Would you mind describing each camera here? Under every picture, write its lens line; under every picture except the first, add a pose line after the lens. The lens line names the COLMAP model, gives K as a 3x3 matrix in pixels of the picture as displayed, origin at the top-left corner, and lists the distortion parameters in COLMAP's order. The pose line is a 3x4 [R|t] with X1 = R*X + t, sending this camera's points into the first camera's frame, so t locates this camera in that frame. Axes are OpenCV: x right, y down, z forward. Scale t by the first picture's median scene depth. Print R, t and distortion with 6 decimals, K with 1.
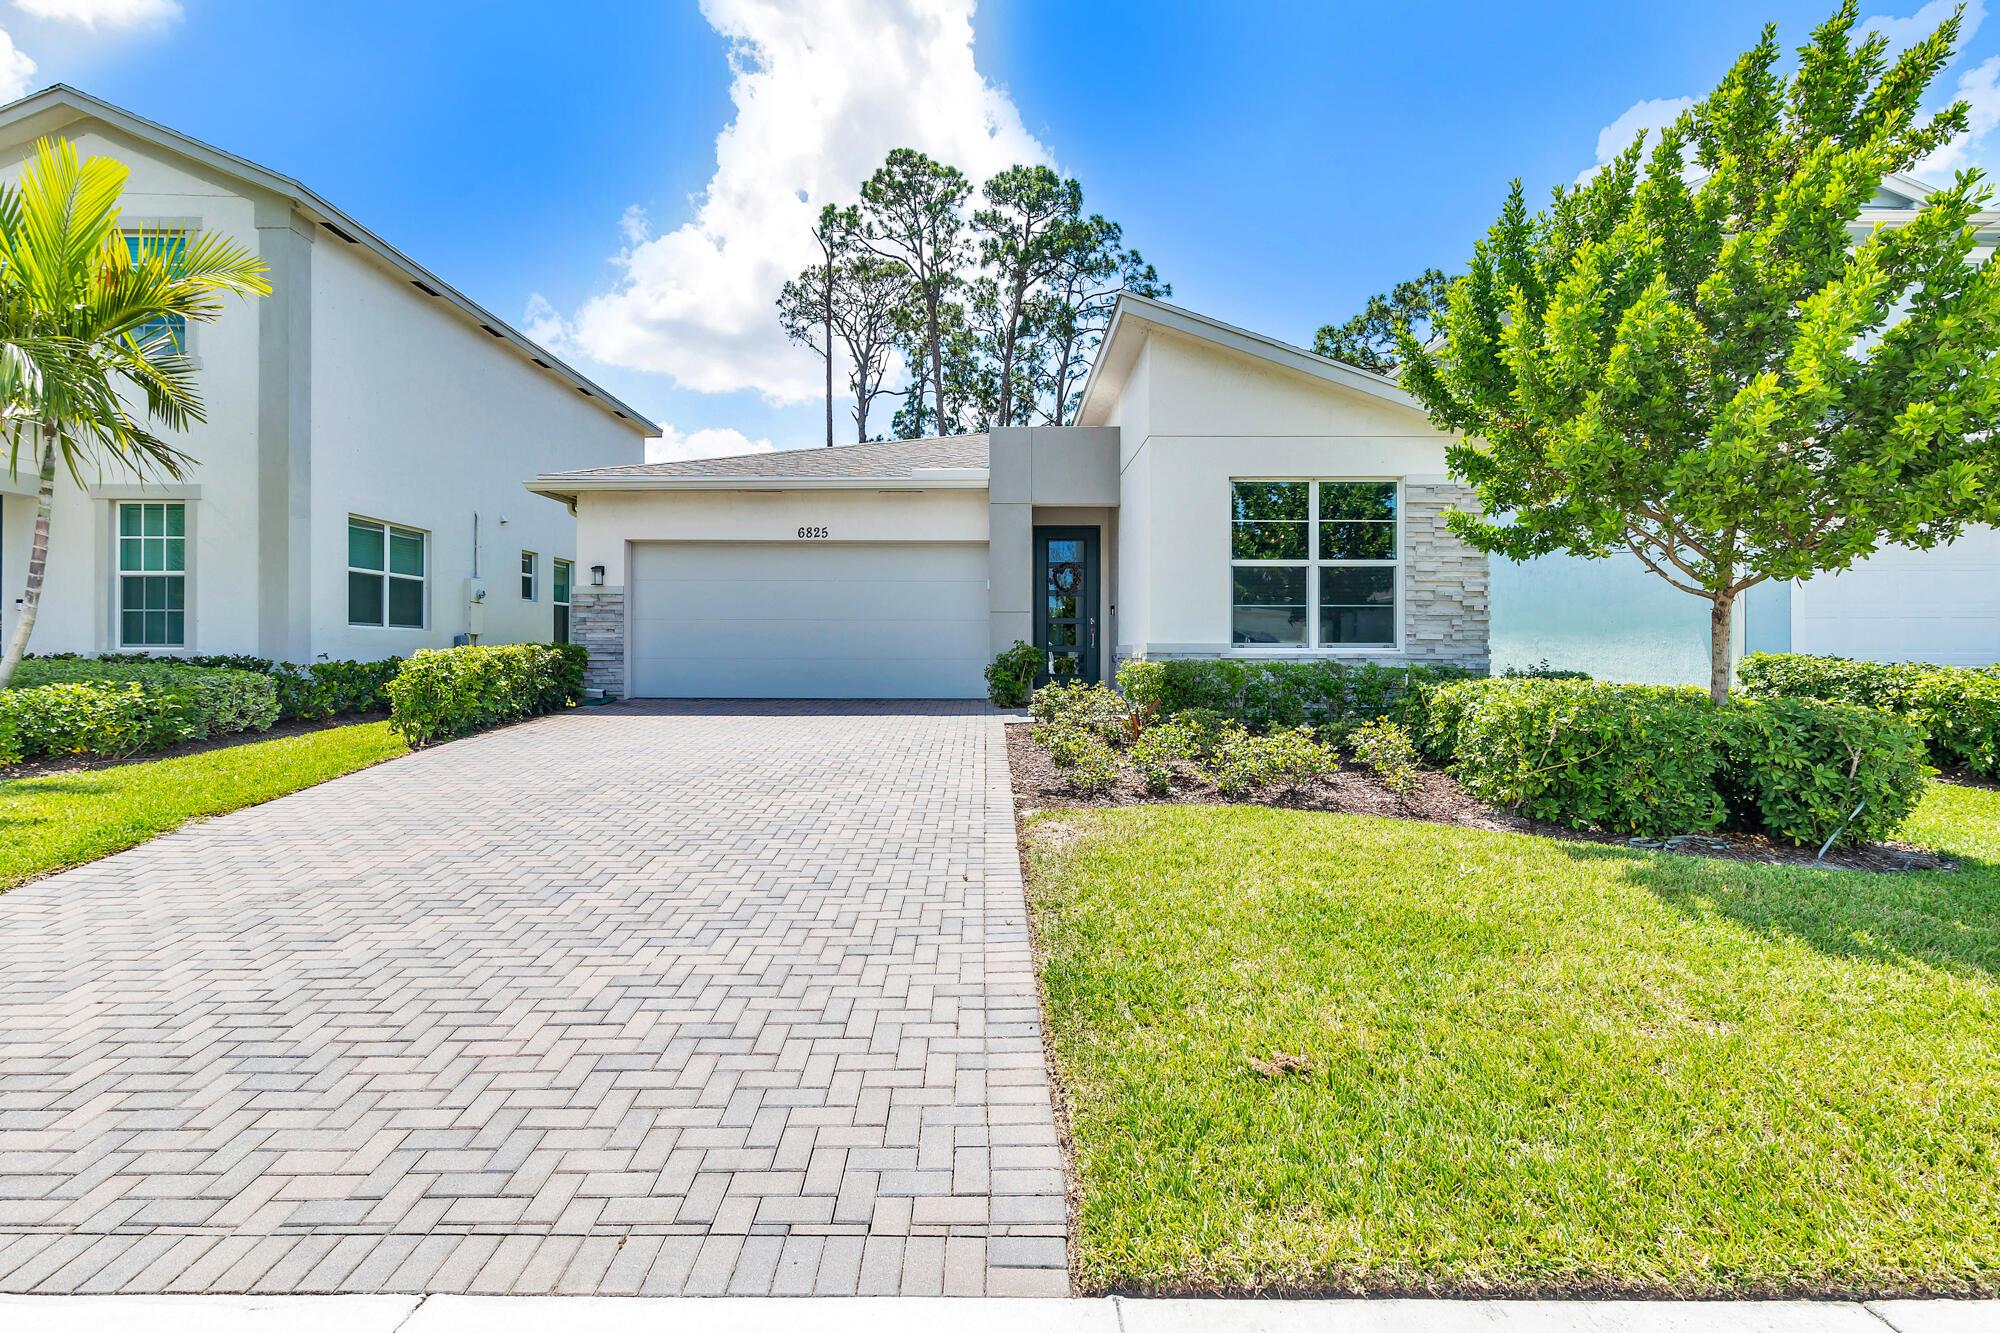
lens RADIAL K [[1066.2, 0, 956.1], [0, 1066.2, 632.4], [0, 0, 1]] dist [0.001981, 0.000315]
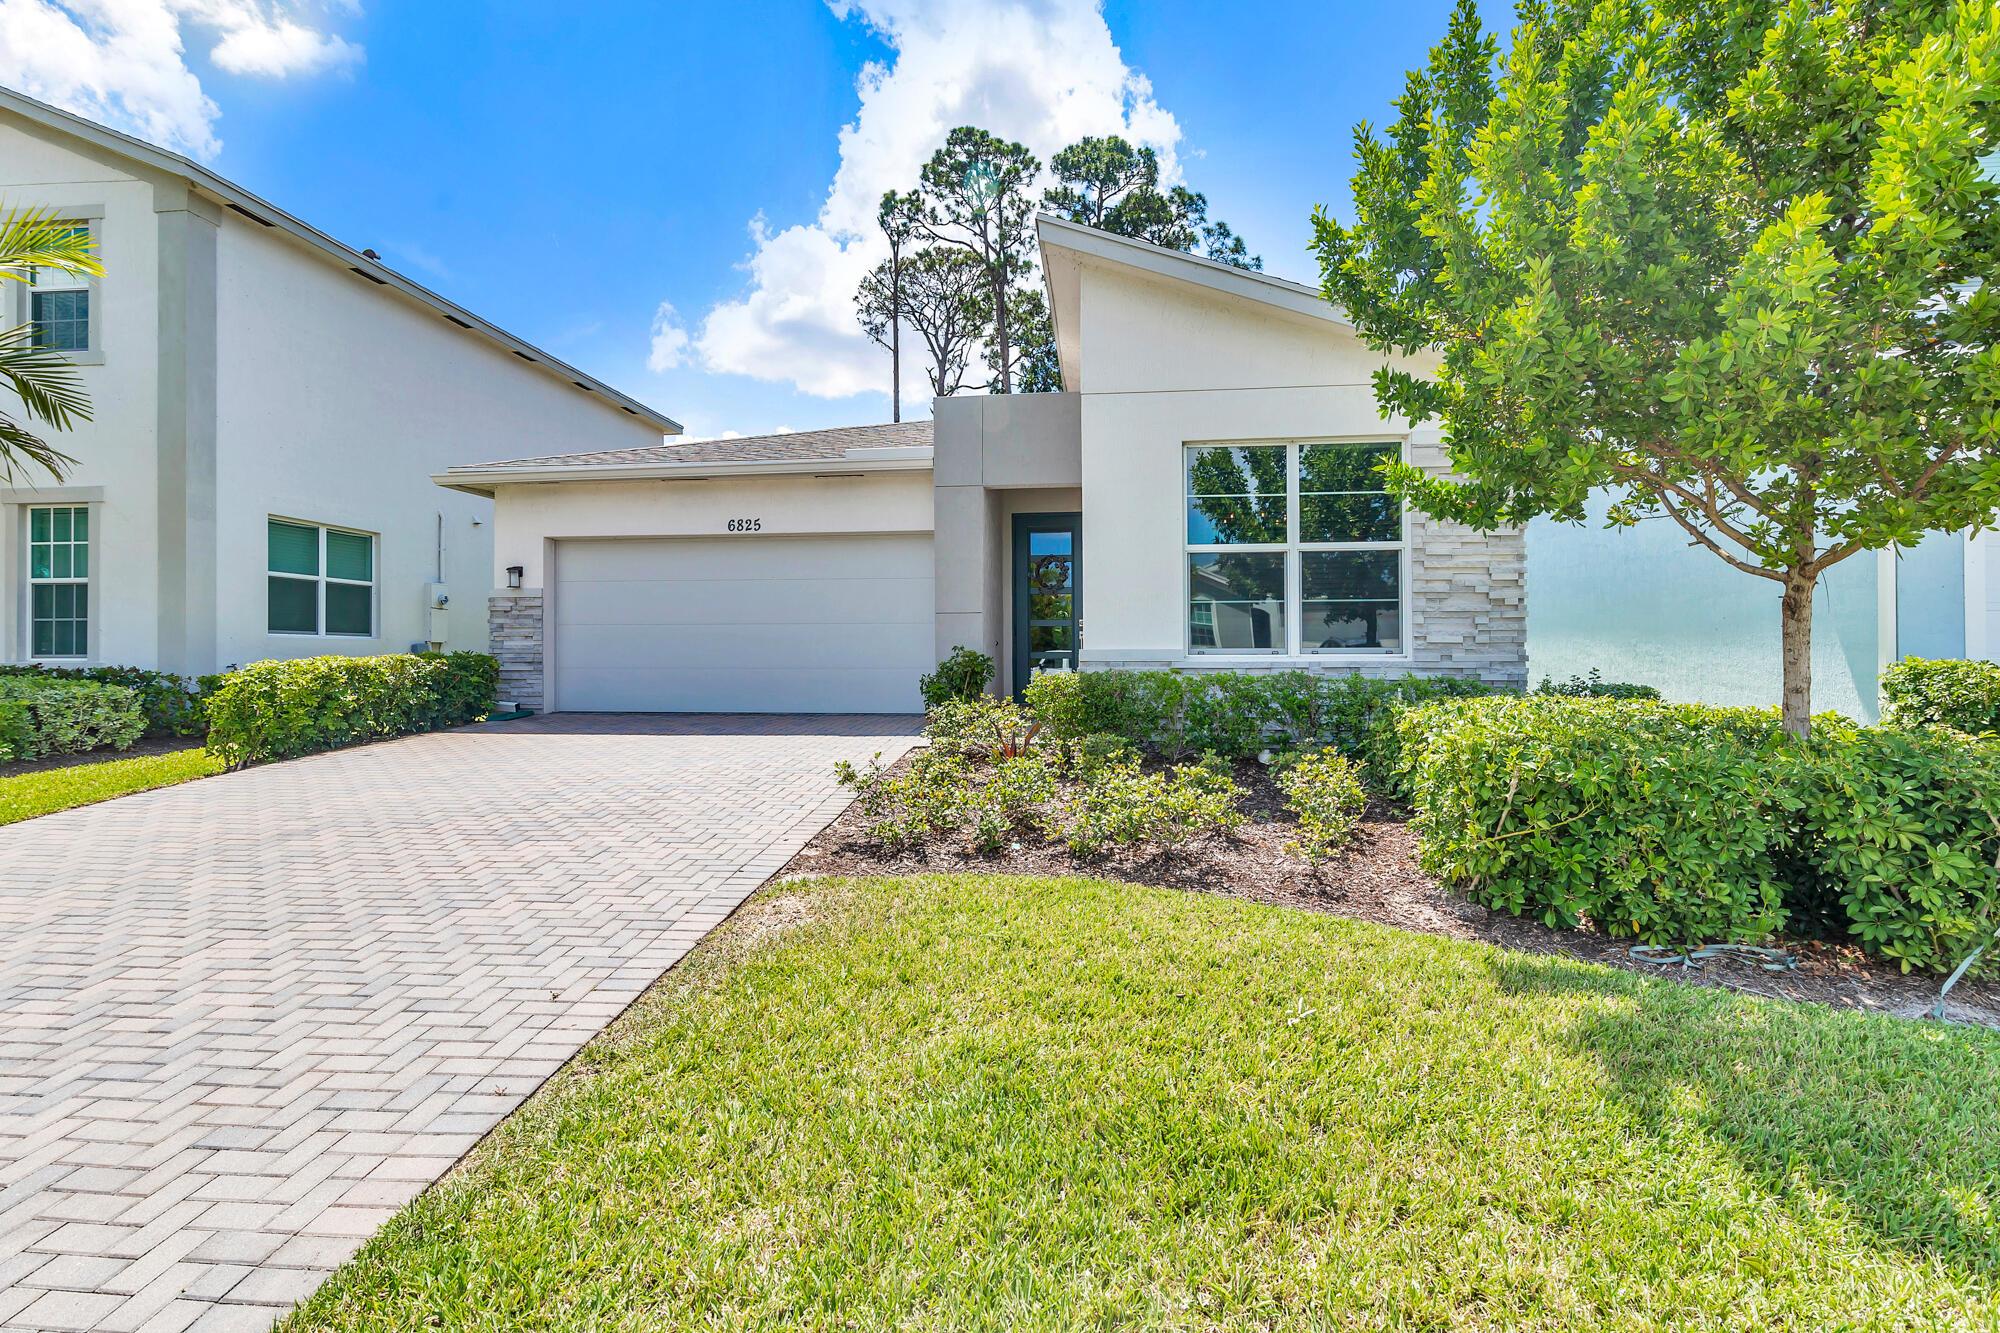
lens RADIAL K [[1066.2, 0, 956.1], [0, 1066.2, 632.4], [0, 0, 1]] dist [0.001981, 0.000315]
pose [[0.991833, -0.006957, -0.127354, 0.162399], [0.006513, 0.999971, -0.003904, -0.000275], [0.127378, 0.003042, 0.991850, 0.157632]]
